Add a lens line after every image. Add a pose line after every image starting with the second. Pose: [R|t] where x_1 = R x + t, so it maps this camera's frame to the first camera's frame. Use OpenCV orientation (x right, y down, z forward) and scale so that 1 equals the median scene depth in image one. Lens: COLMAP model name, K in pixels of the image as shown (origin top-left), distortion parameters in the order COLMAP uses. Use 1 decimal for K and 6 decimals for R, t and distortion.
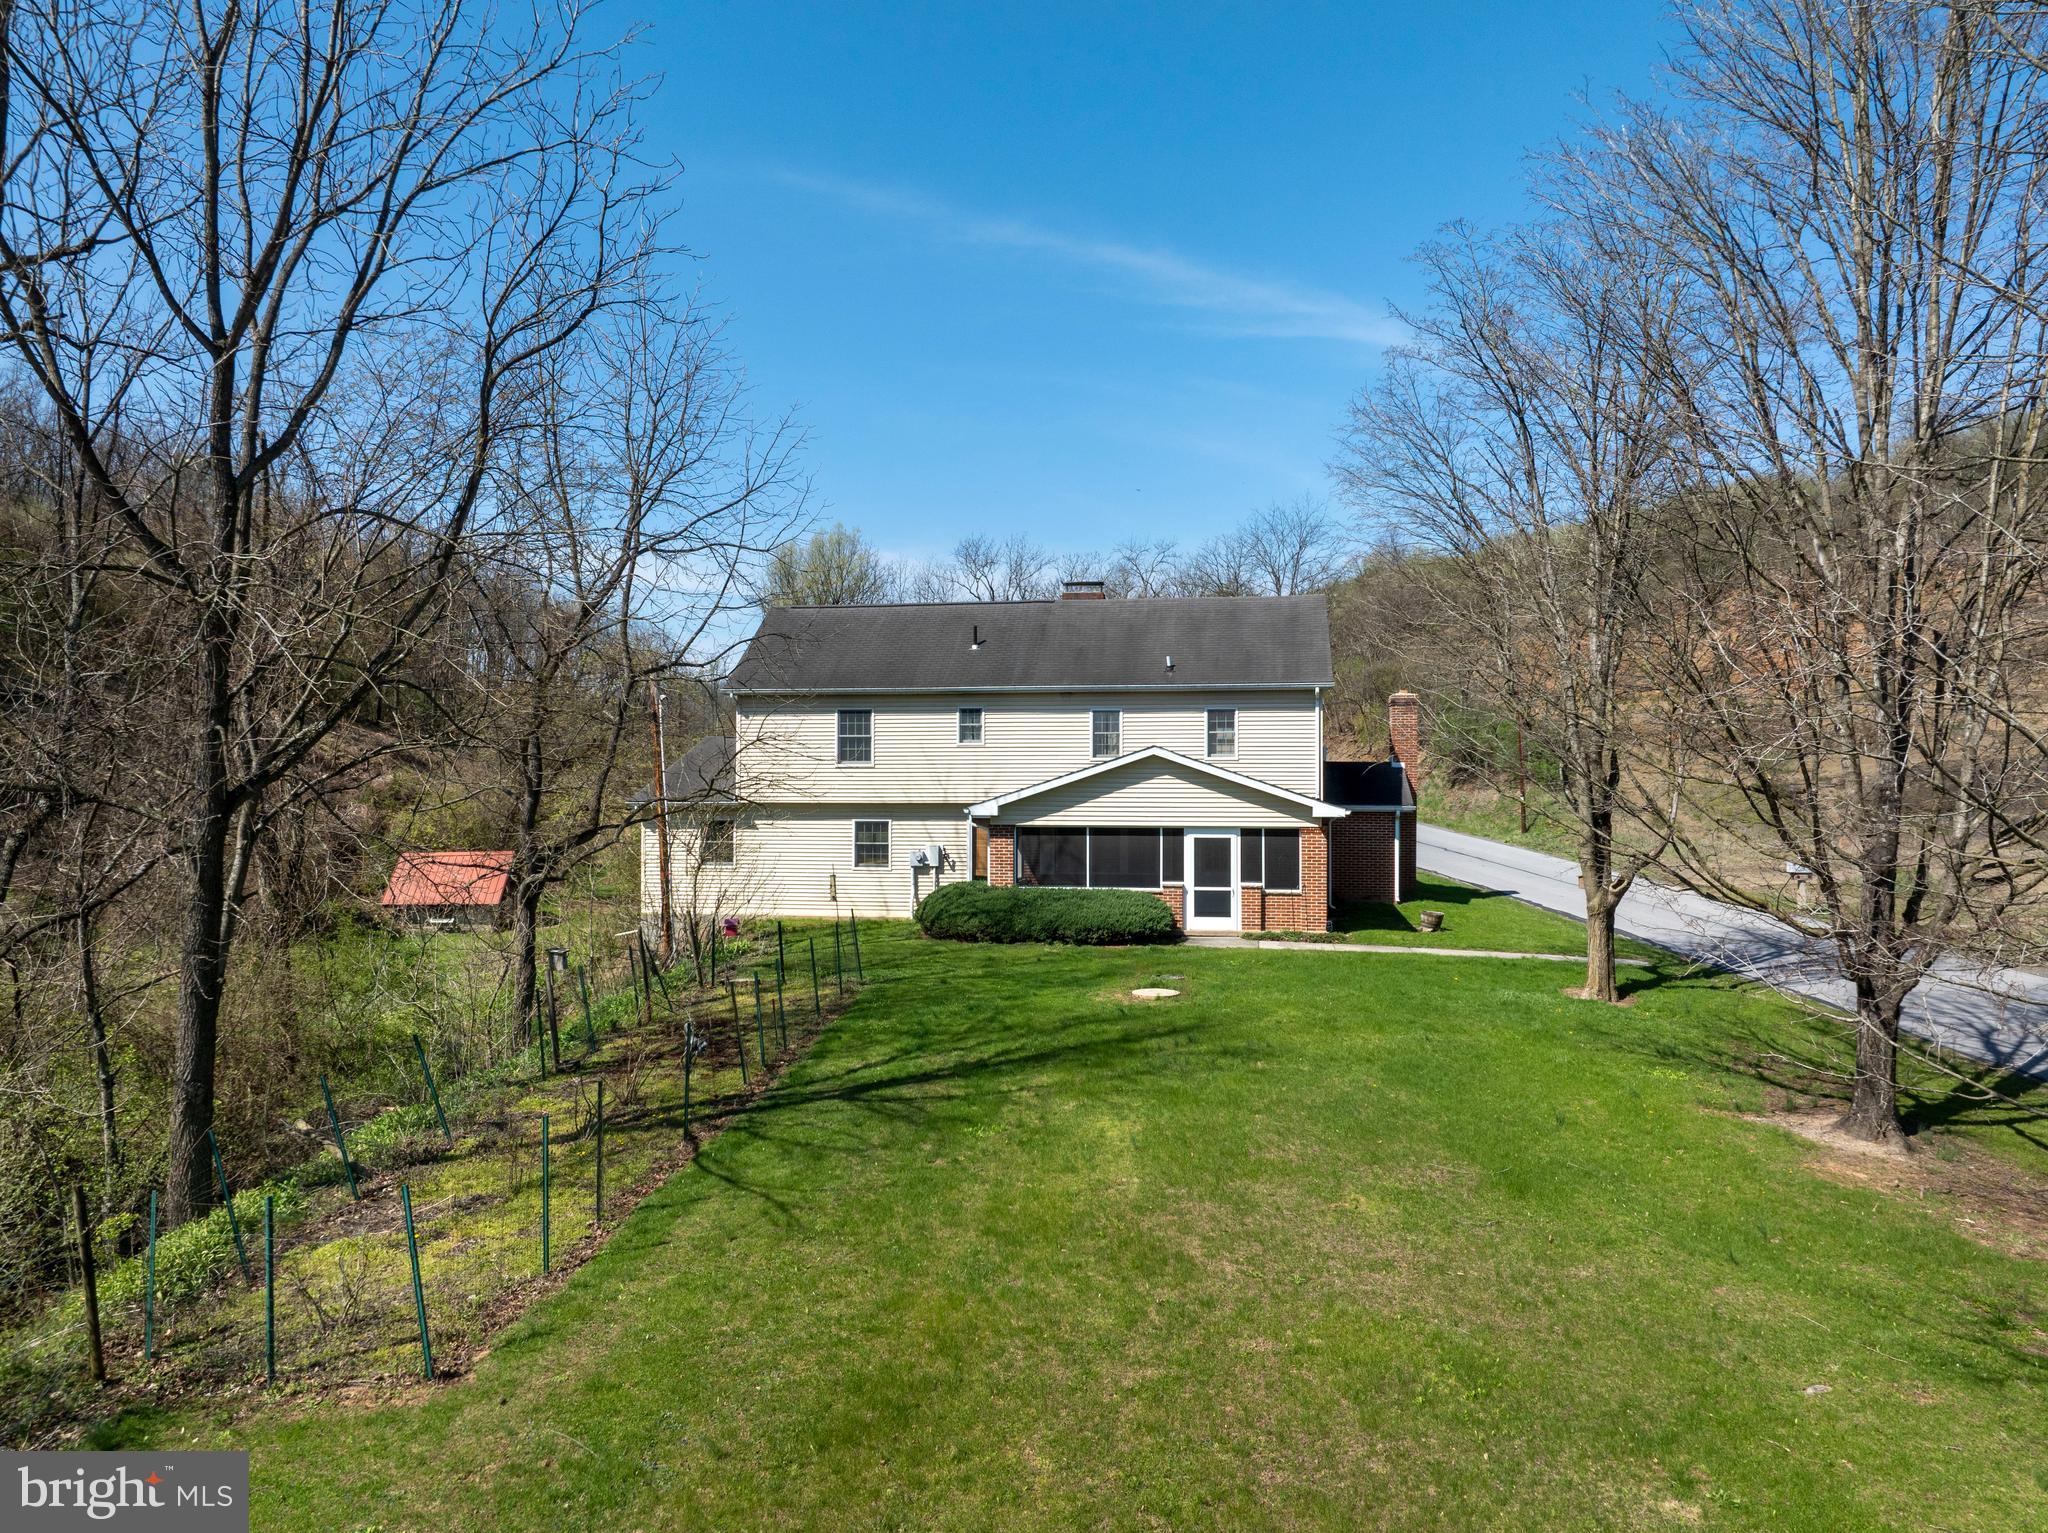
lens RADIAL K [[1440.2, 0, 1037.9], [0, 1440.2, 764.7], [0, 0, 1]] dist [-0.031580, -0.001024]
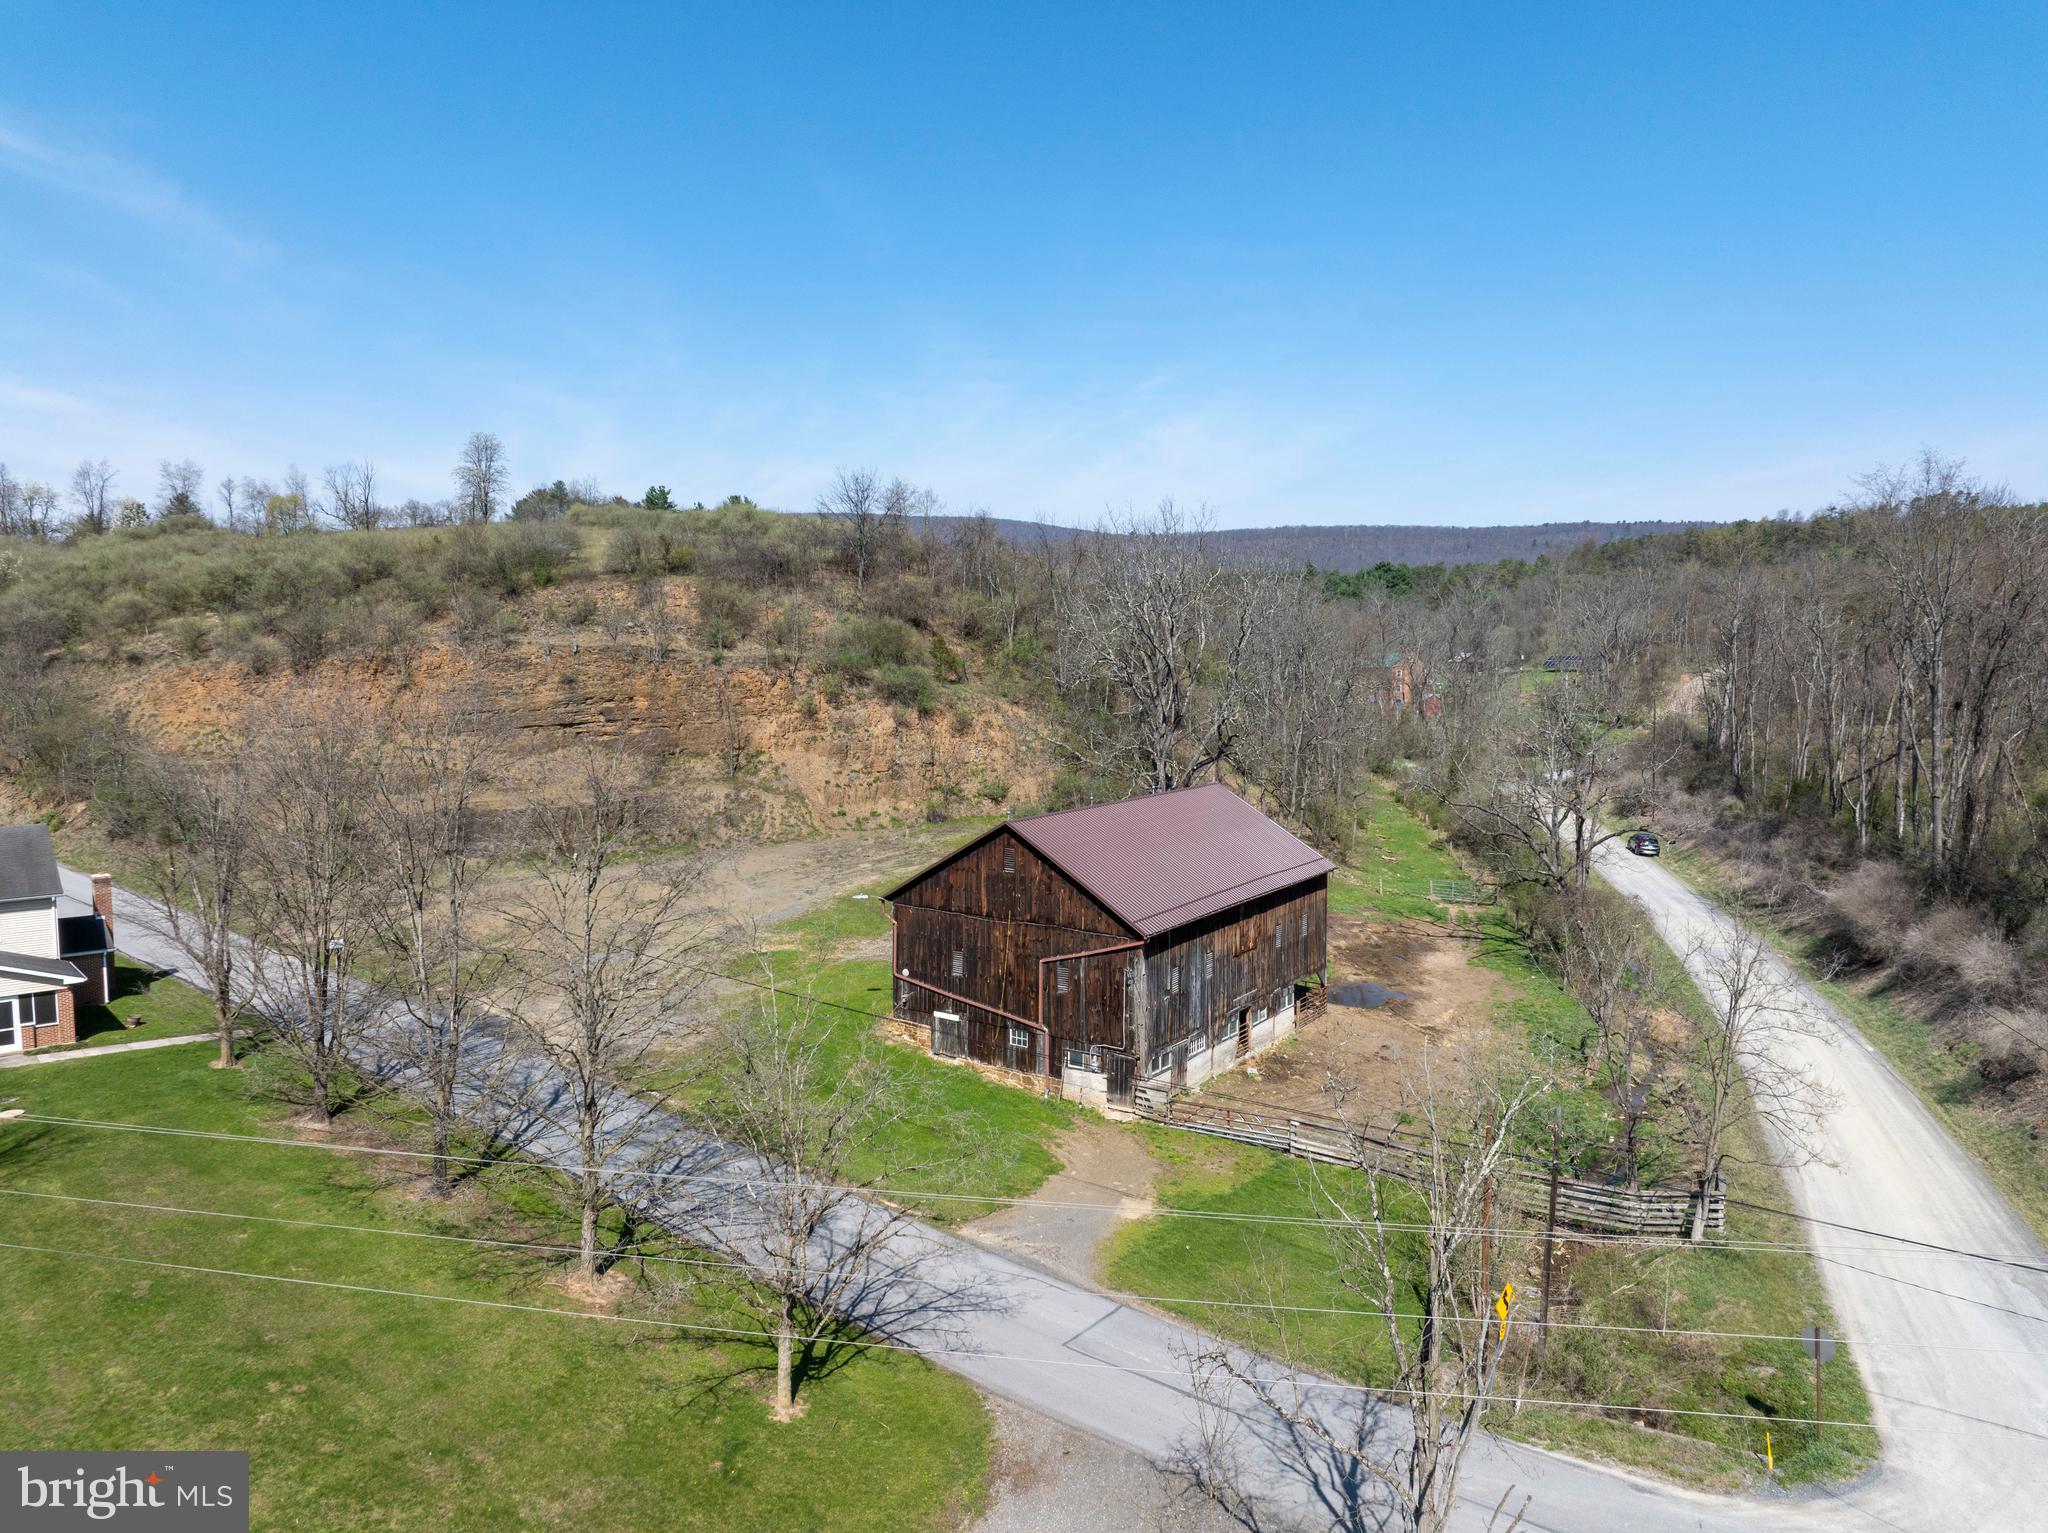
lens RADIAL K [[1440.2, 0, 1025.5], [0, 1440.2, 764.9], [0, 0, 1]] dist [-0.031580, -0.001024]
pose [[0.638789, -0.067365, 0.766428, -0.380437], [-0.011227, 0.995237, 0.096834, -0.414186], [-0.769300, -0.070461, 0.634990, -1.047152]]
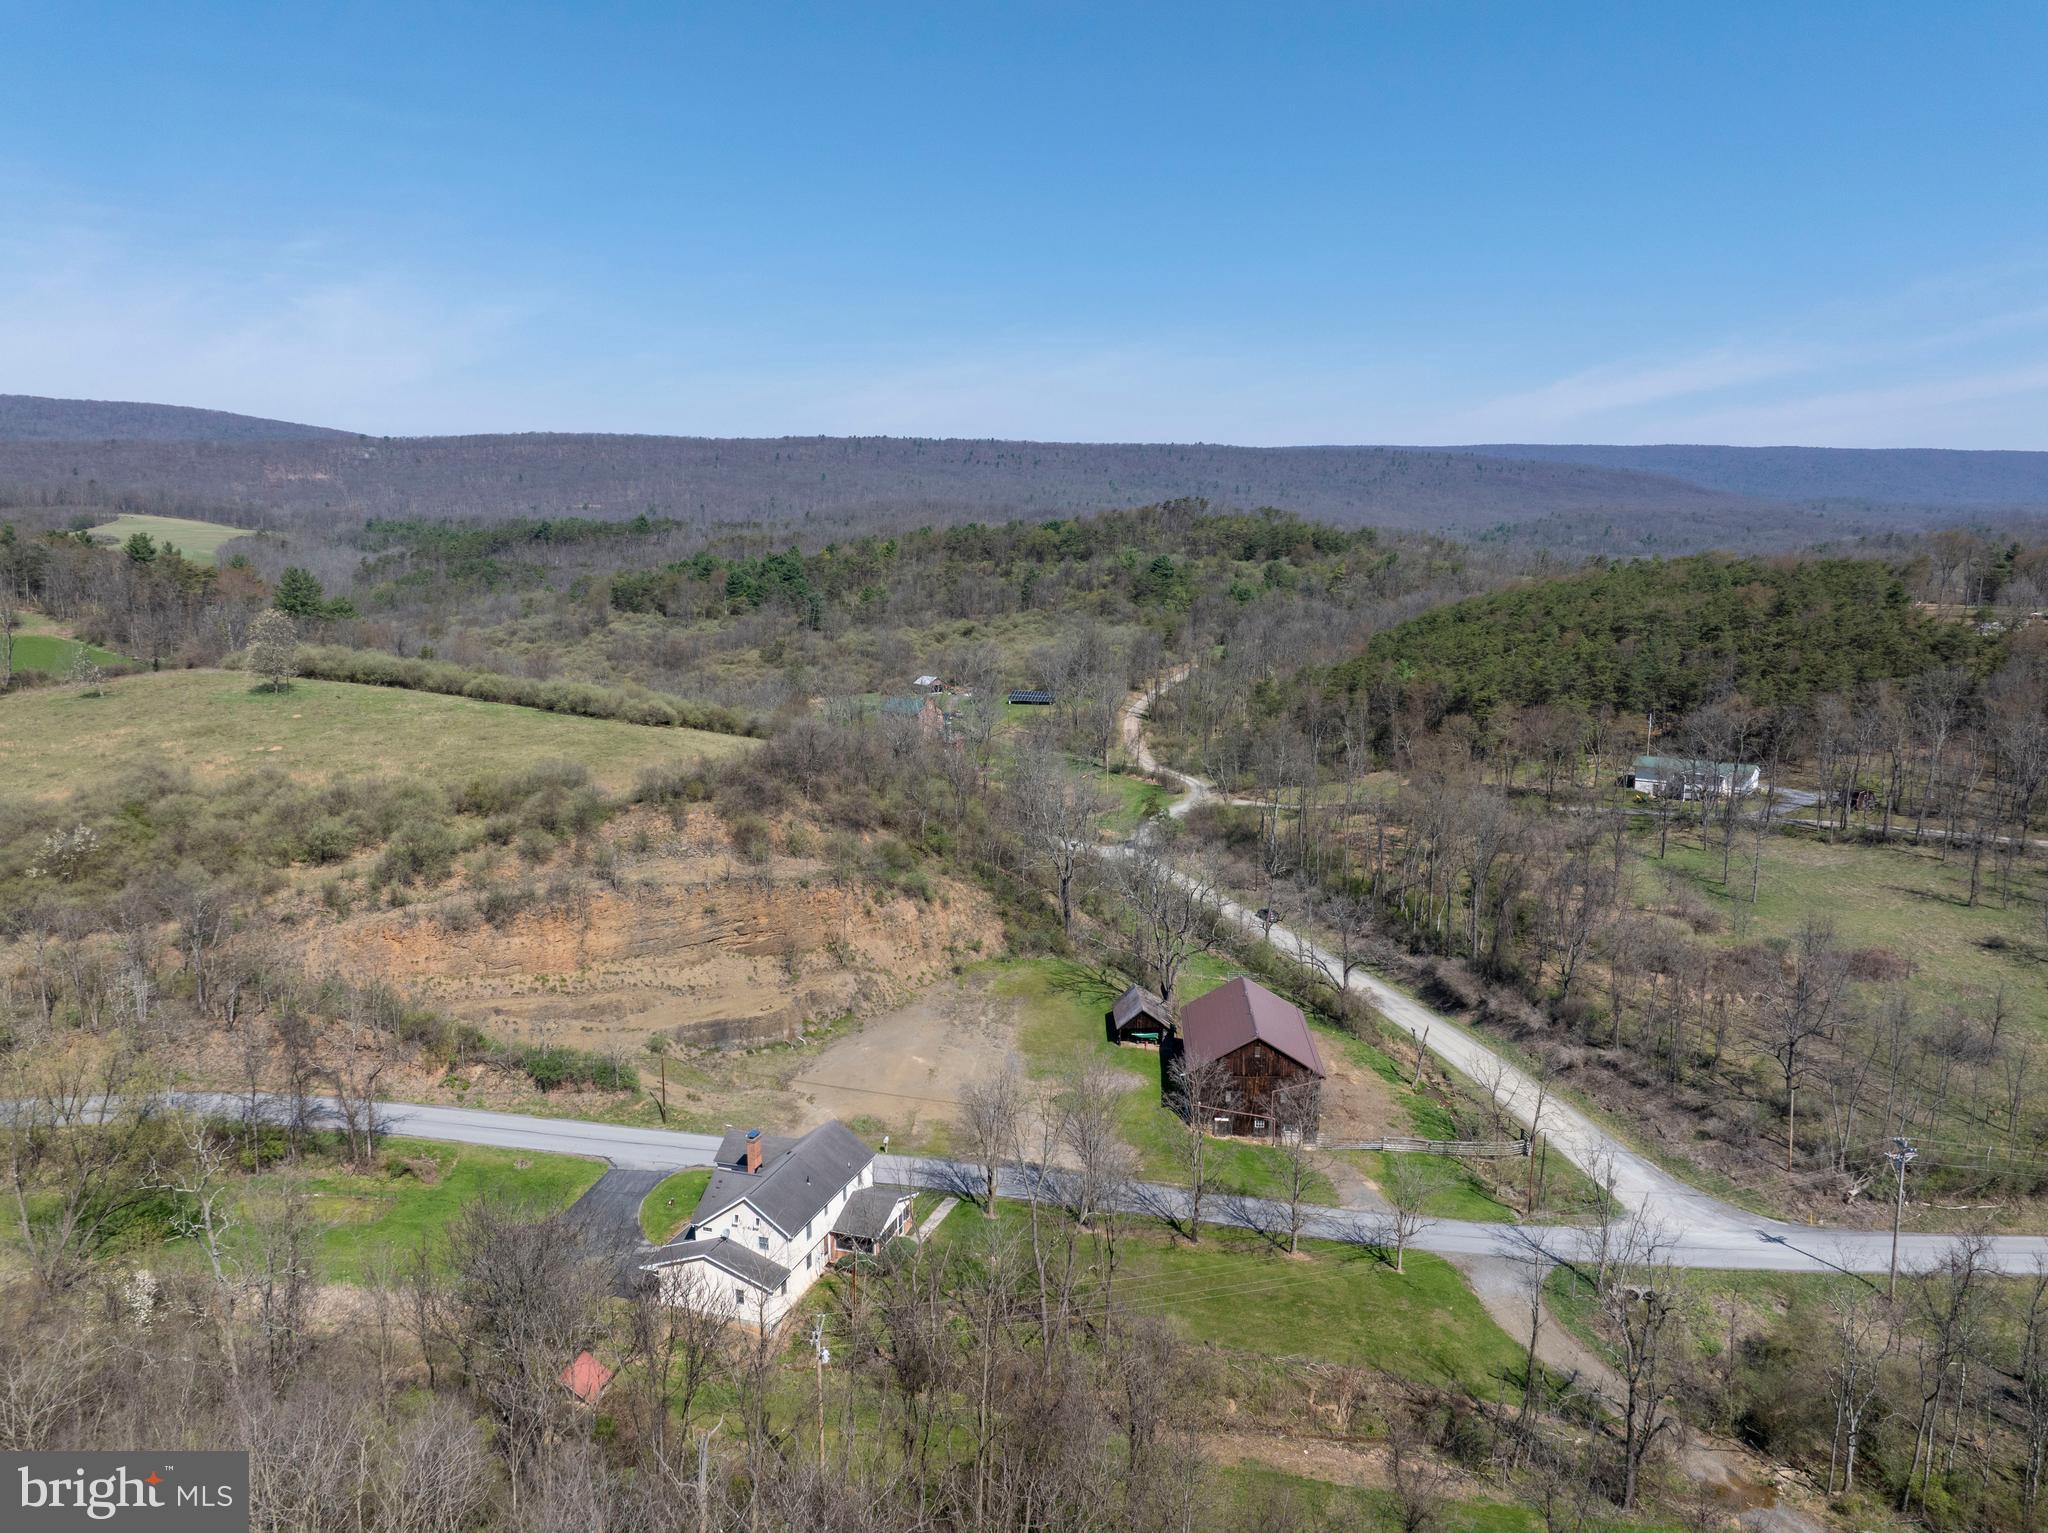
lens RADIAL K [[1440.2, 0, 1024.6], [0, 1440.2, 774.7], [0, 0, 1]] dist [-0.031580, -0.001024]
pose [[0.165342, -0.167537, 0.971902, -3.106268], [-0.014220, 0.984958, 0.172207, -1.641214], [-0.986134, -0.042293, 0.160472, 0.128650]]
